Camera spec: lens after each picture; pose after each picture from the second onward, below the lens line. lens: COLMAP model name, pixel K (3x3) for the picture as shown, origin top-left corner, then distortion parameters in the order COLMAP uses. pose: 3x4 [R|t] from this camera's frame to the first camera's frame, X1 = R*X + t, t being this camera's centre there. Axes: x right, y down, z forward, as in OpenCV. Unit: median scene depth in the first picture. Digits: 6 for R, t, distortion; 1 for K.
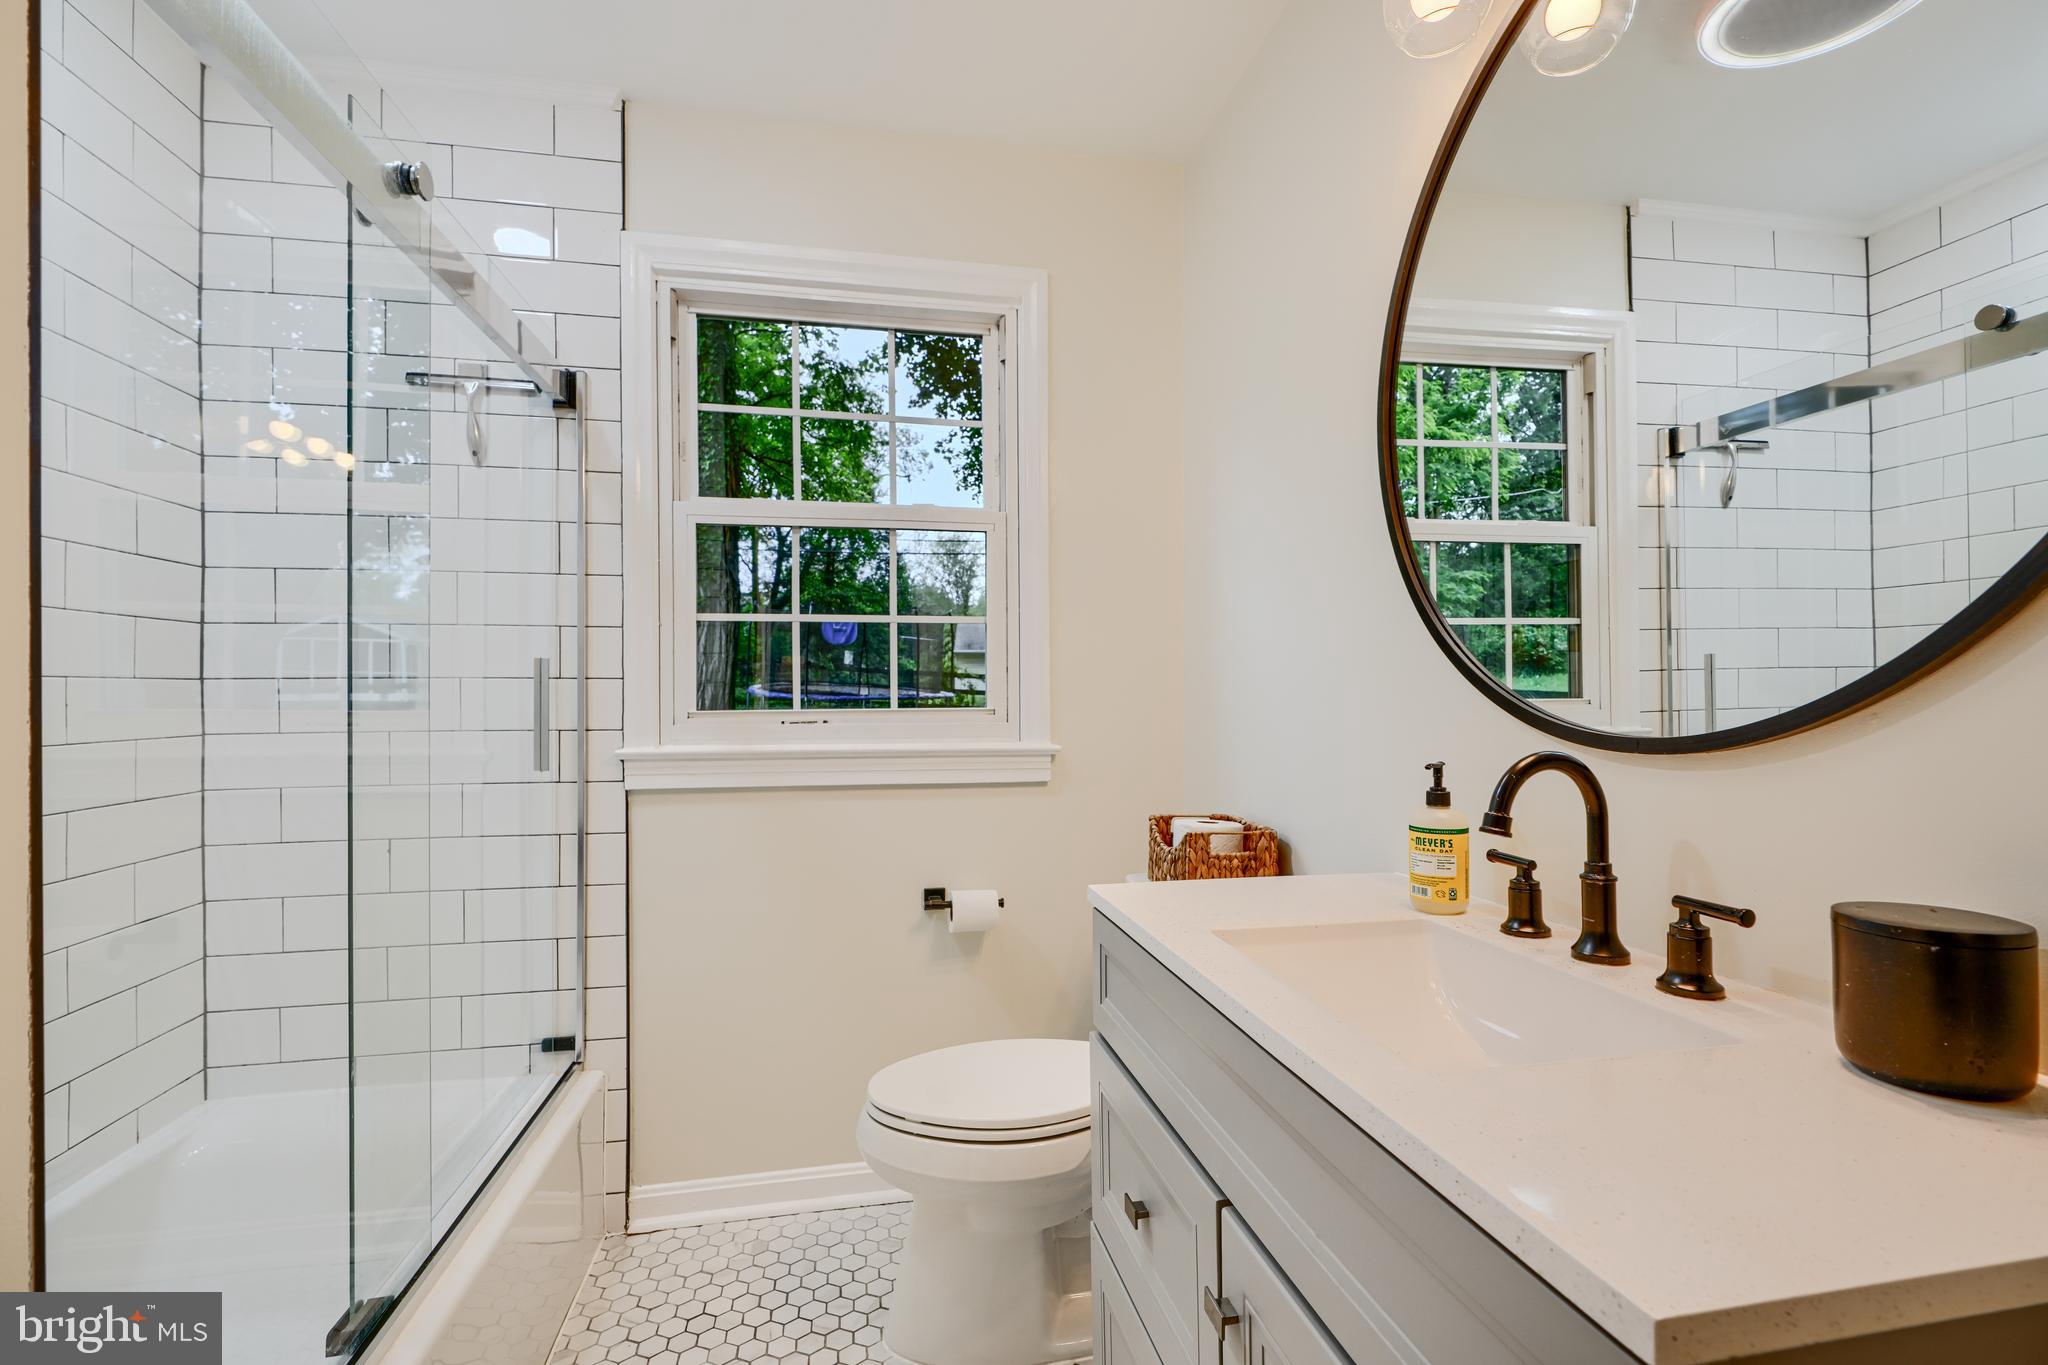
lens RADIAL K [[936.1, 0, 1022.5], [0, 936.1, 690.7], [0, 0, 1]] dist [-0.000888, -0.000248]
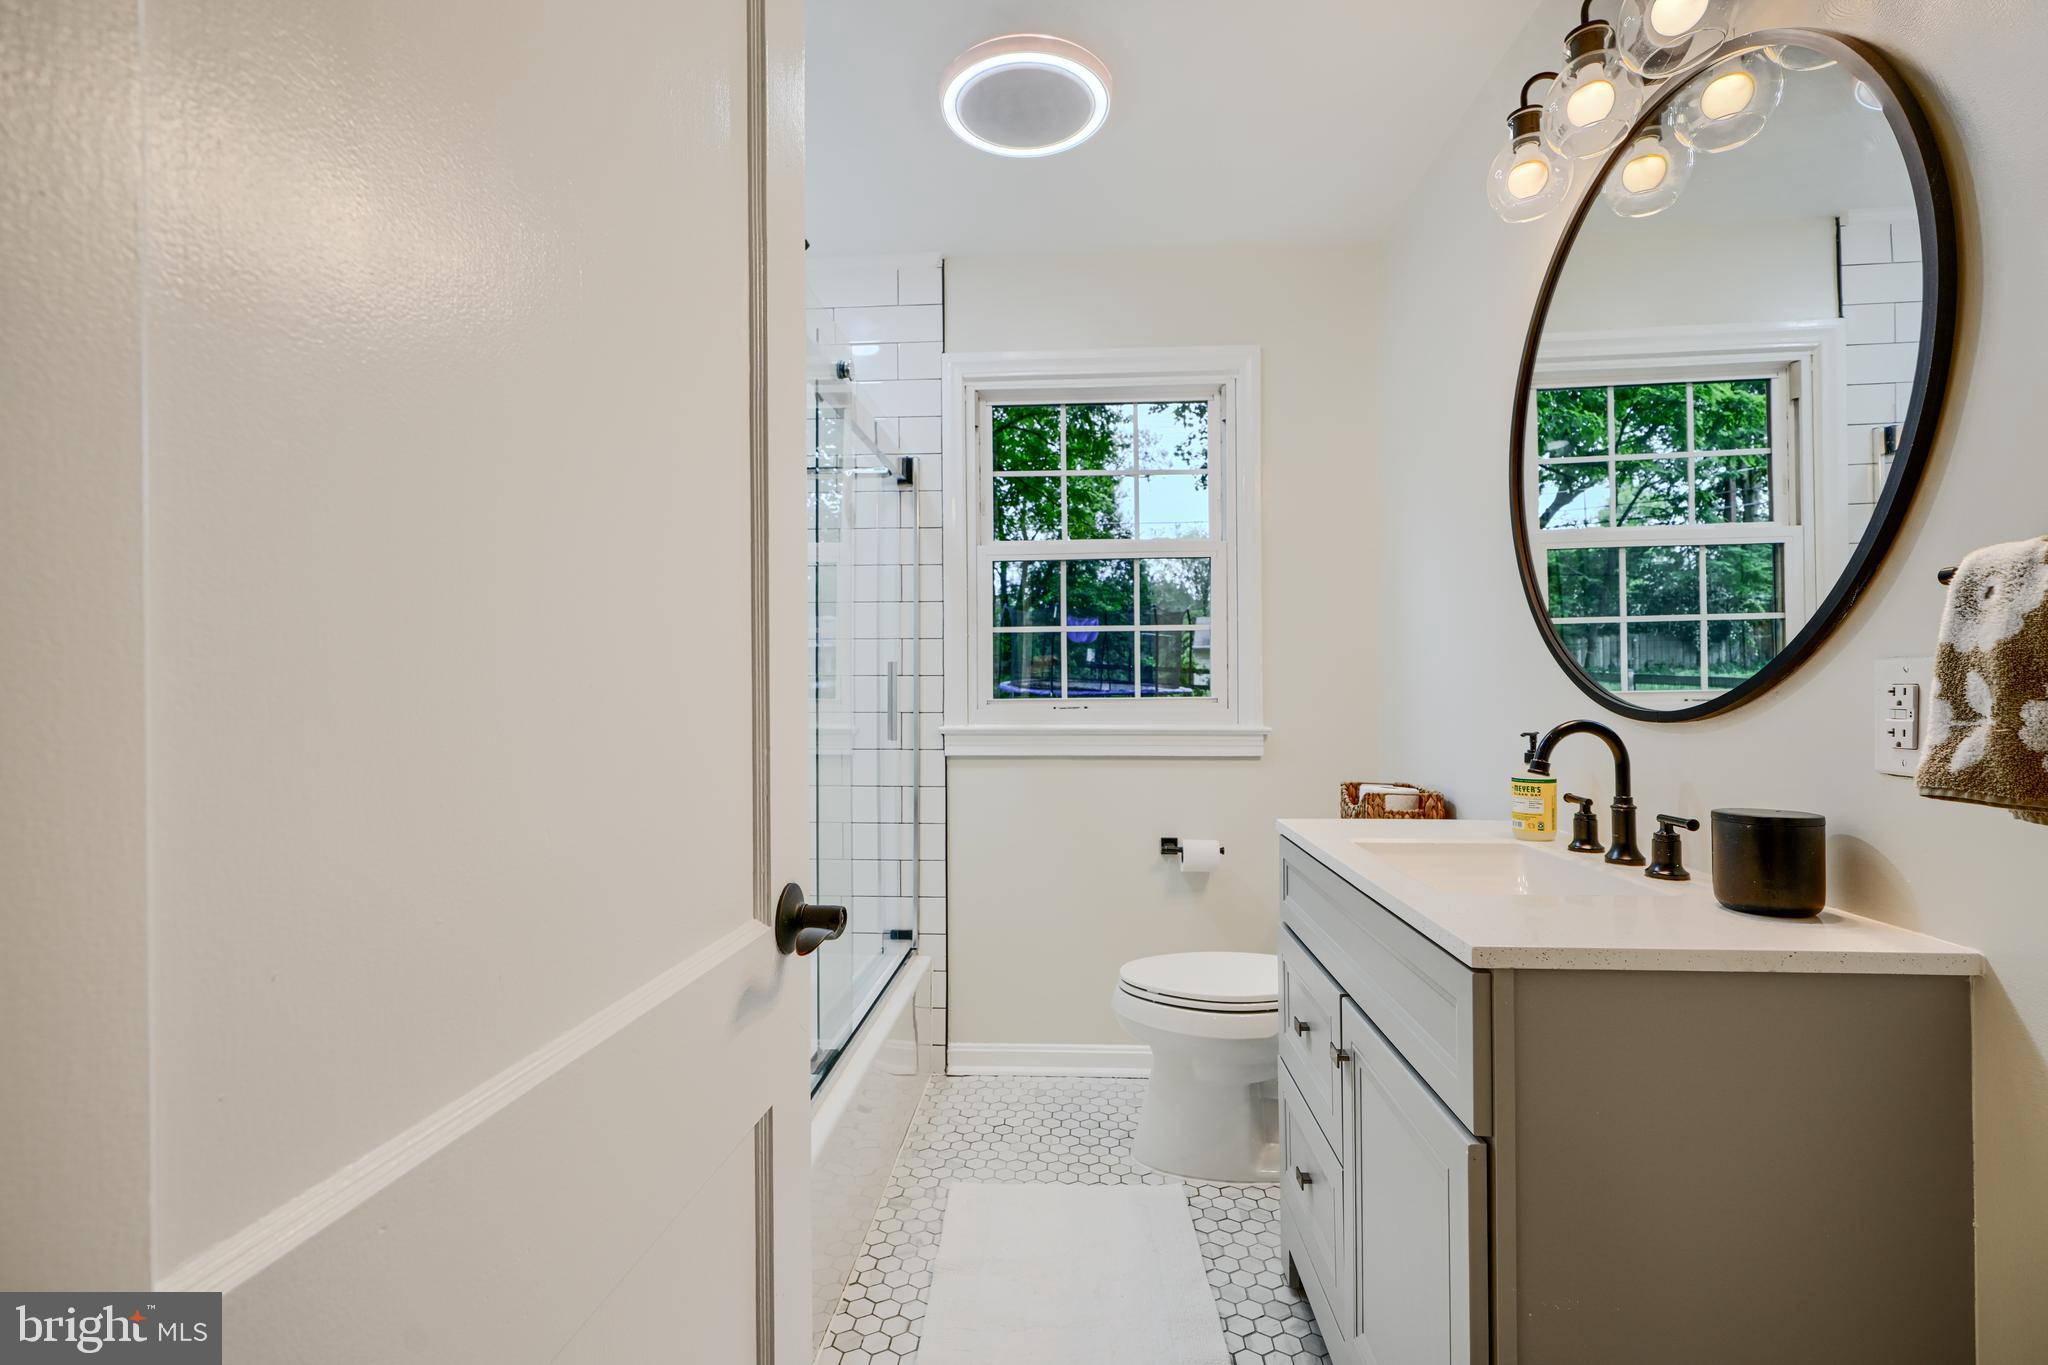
lens RADIAL K [[931.4, 0, 1029.9], [0, 931.4, 708.5], [0, 0, 1]] dist [-0.000651, 0.000057]
pose [[0.969666, 0.001989, -0.244424, 0.035601], [0.003714, 0.999732, 0.022868, 0.004740], [0.244404, -0.023082, 0.969399, -0.307876]]
